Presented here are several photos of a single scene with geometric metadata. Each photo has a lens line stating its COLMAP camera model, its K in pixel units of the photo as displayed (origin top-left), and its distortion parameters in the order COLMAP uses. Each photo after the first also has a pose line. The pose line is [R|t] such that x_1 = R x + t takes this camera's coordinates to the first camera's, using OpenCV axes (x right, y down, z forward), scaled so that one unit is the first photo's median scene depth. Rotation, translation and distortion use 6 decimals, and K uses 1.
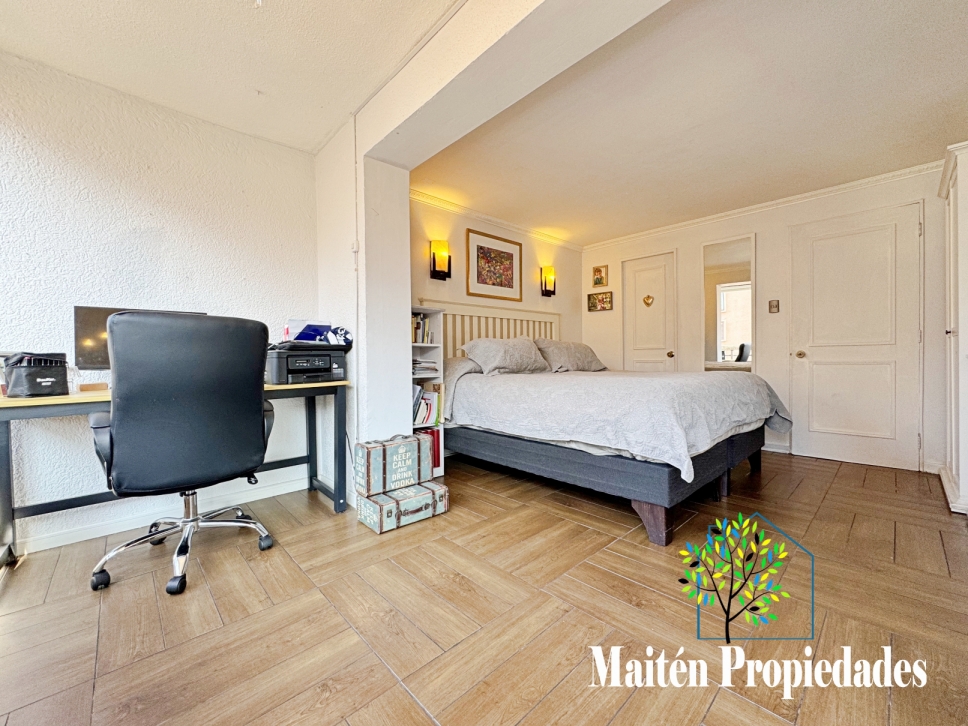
lens RADIAL K [[387.3, 0, 483.4], [0, 387.3, 363.4], [0, 0, 1]] dist [-0.004088, 0.000622]
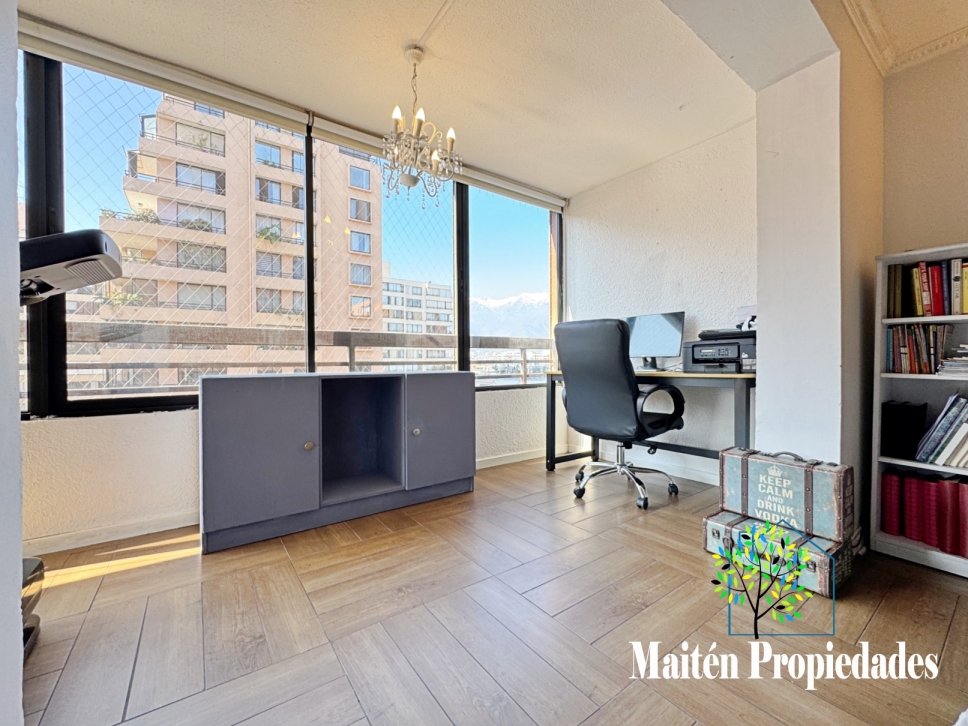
lens RADIAL K [[387.3, 0, 481.6], [0, 387.3, 362.6], [0, 0, 1]] dist [-0.004088, 0.000622]
pose [[-0.124589, 0.016406, -0.992073, 0.568069], [0.002284, 0.999865, 0.016248, 0.006553], [0.992206, -0.000241, -0.124610, 0.543072]]
